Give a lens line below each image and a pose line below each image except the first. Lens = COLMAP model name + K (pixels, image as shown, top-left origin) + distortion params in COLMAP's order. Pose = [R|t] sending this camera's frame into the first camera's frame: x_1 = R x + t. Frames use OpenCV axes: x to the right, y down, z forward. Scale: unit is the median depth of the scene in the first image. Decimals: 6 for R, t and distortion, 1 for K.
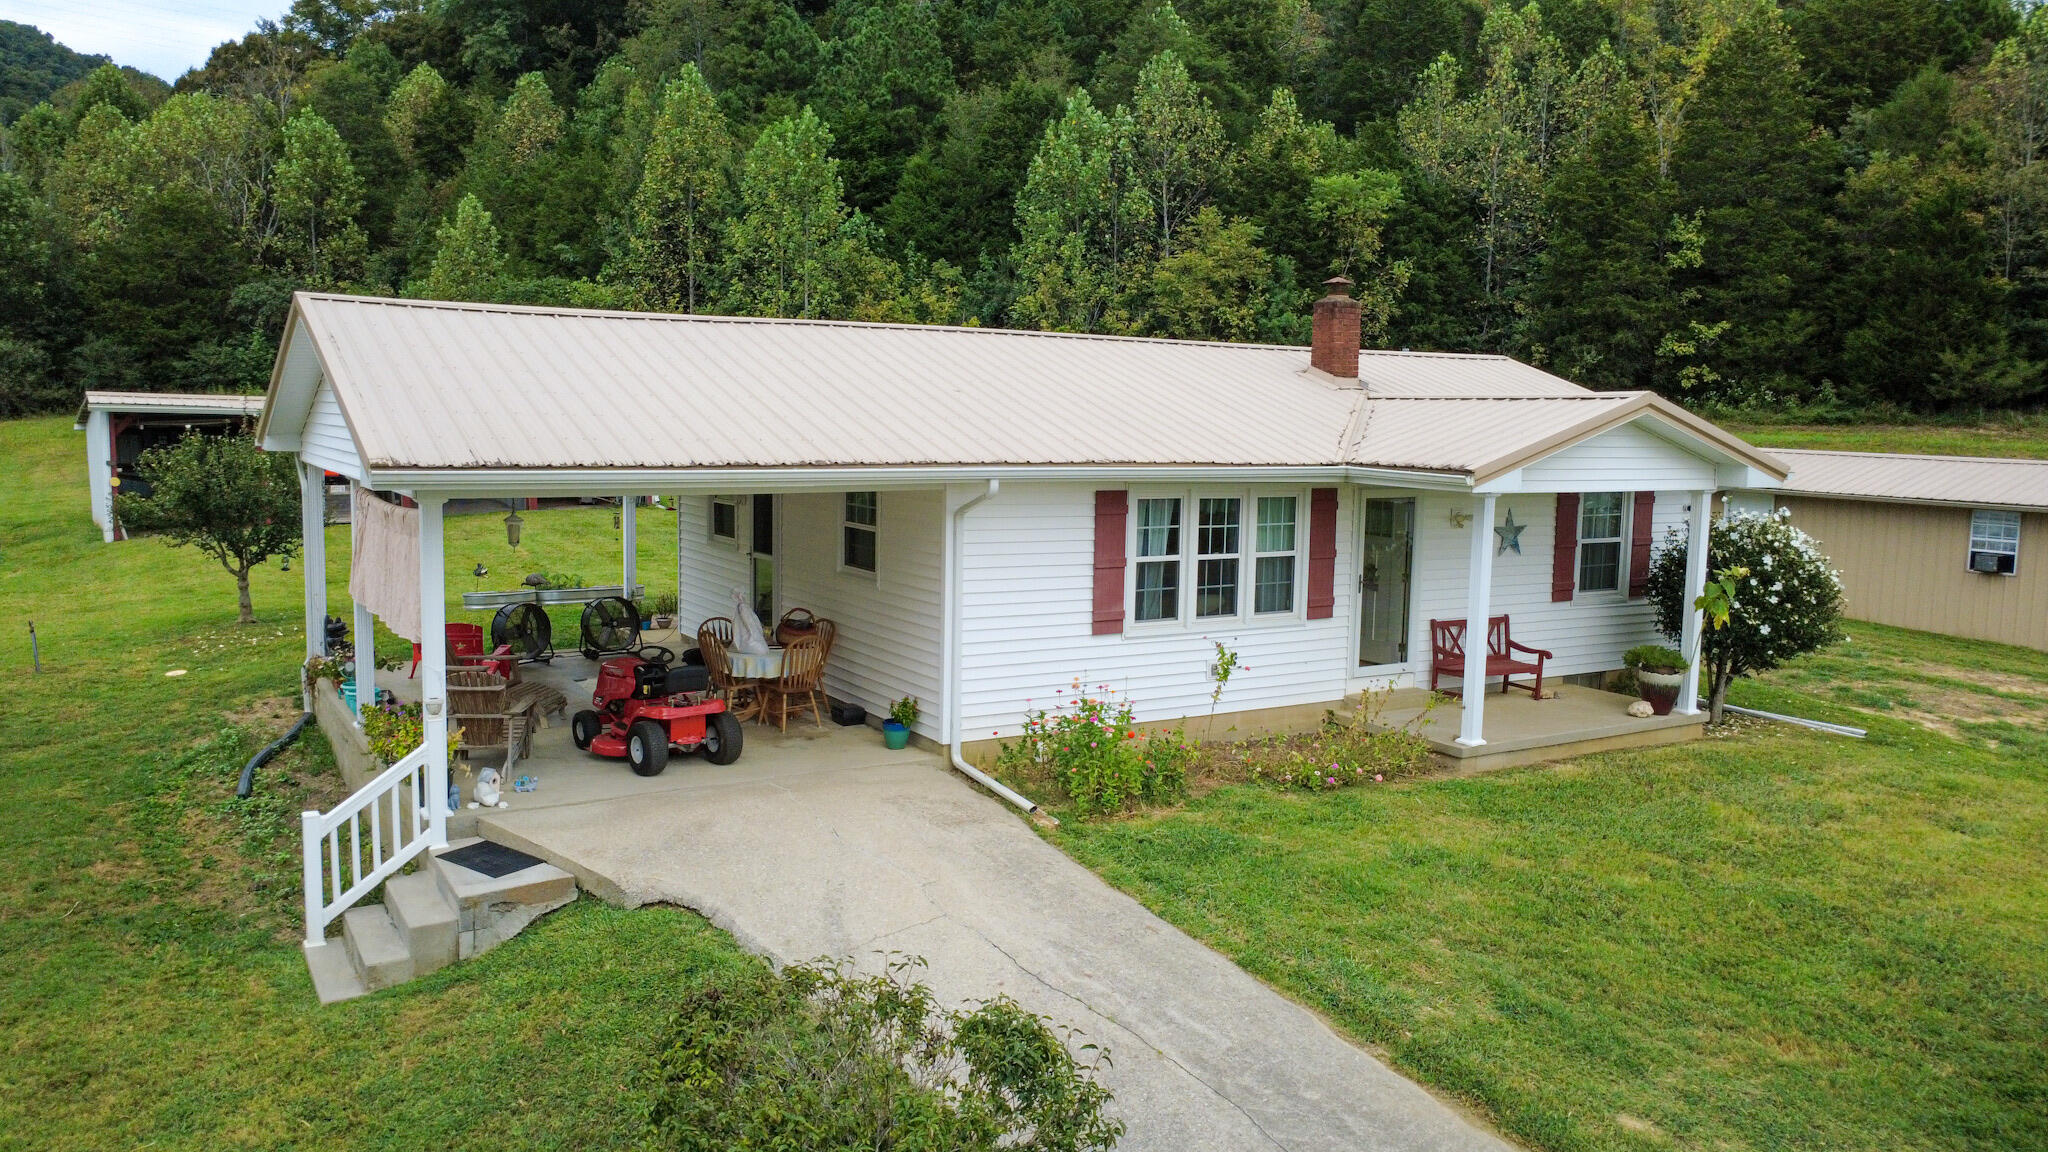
lens RADIAL K [[1493.9, 0, 1024.7], [0, 1493.9, 570.7], [0, 0, 1]] dist [0.001233, -0.003674]
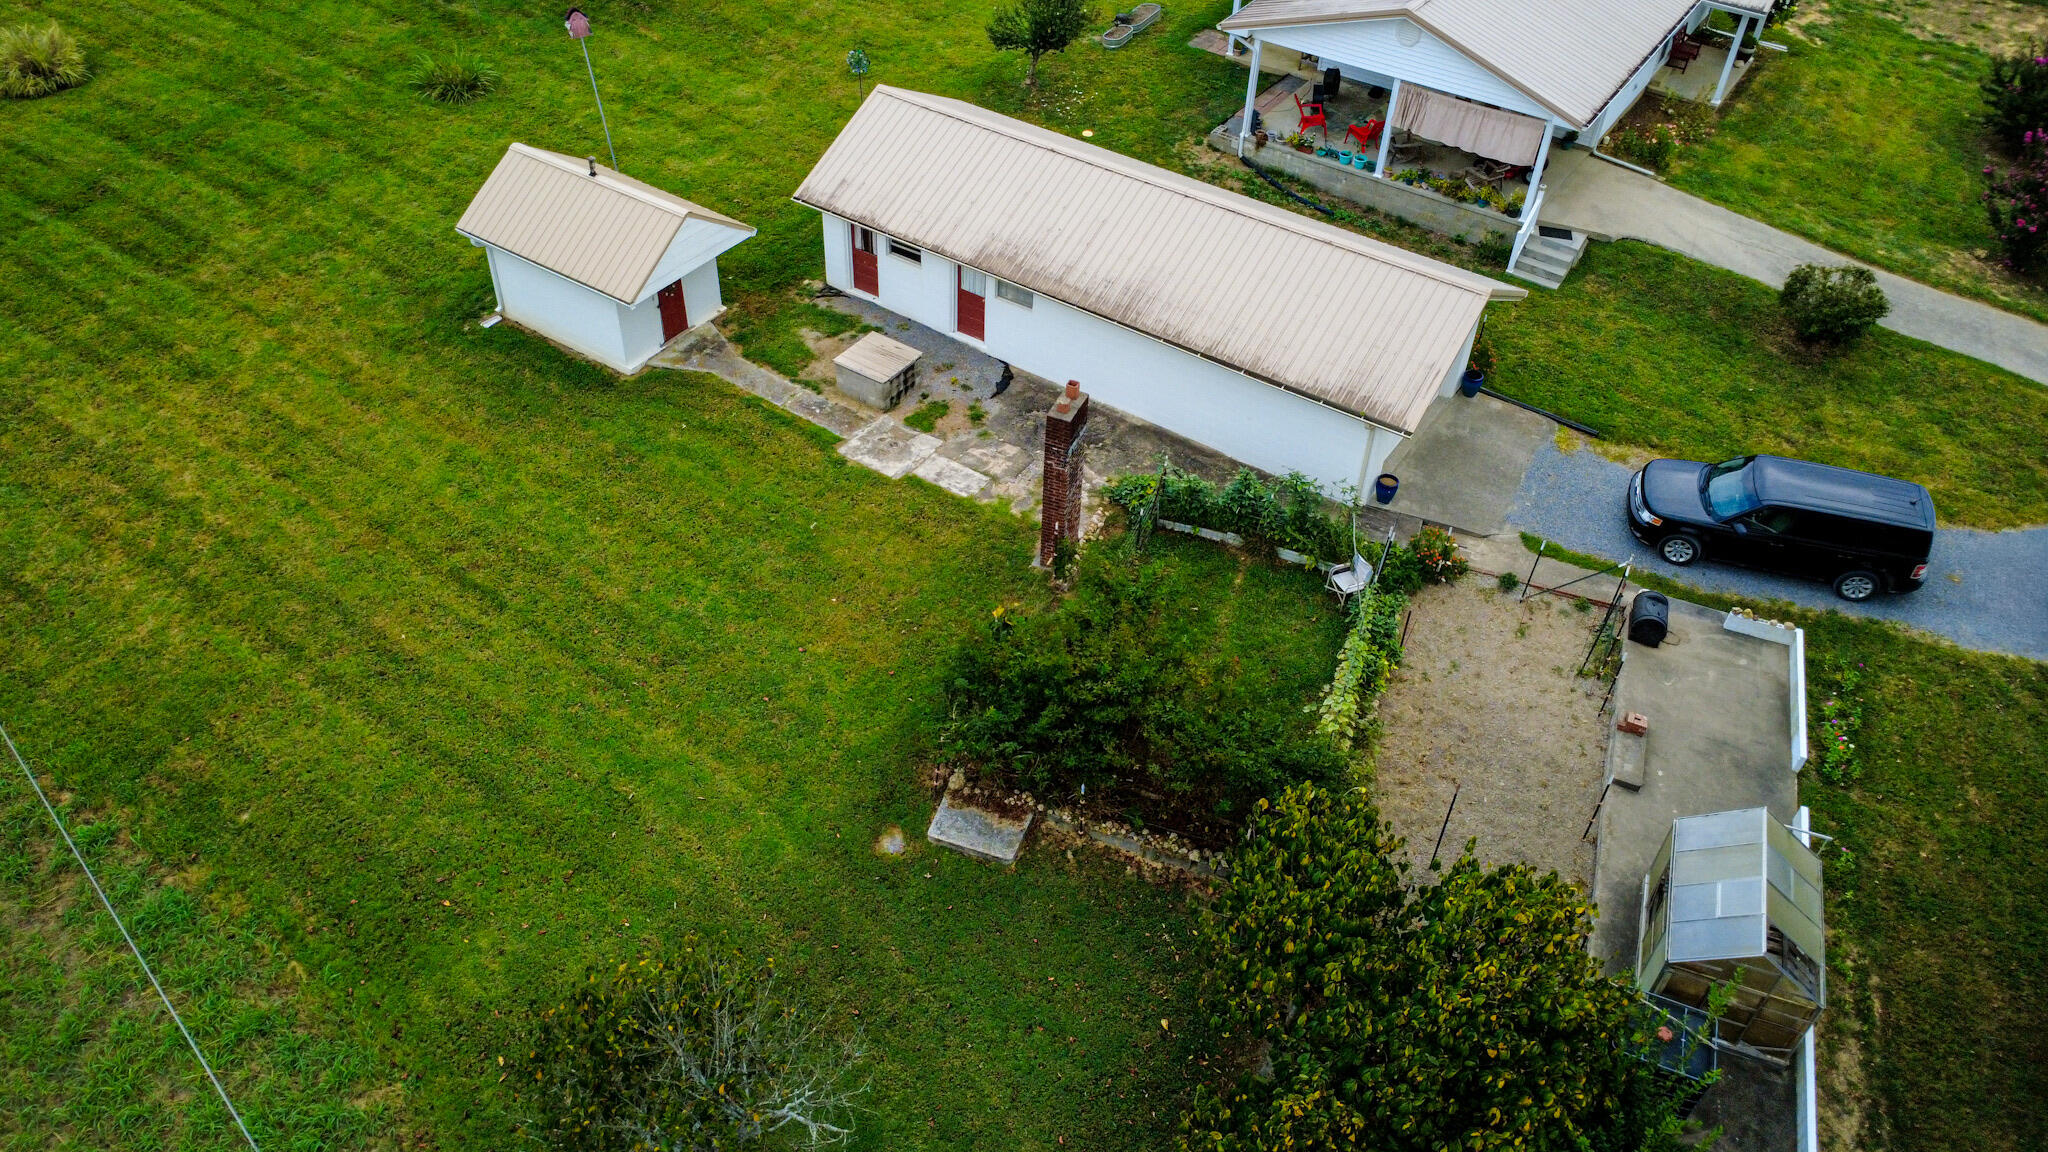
lens RADIAL K [[1492.9, 0, 1024.3], [0, 1492.9, 572.7], [0, 0, 1]] dist [0.000847, 0.000133]
pose [[0.908363, -0.271097, 0.318407, -0.507412], [0.029192, 0.800656, 0.598412, -0.225306], [-0.417162, -0.534281, 0.735200, -0.236948]]
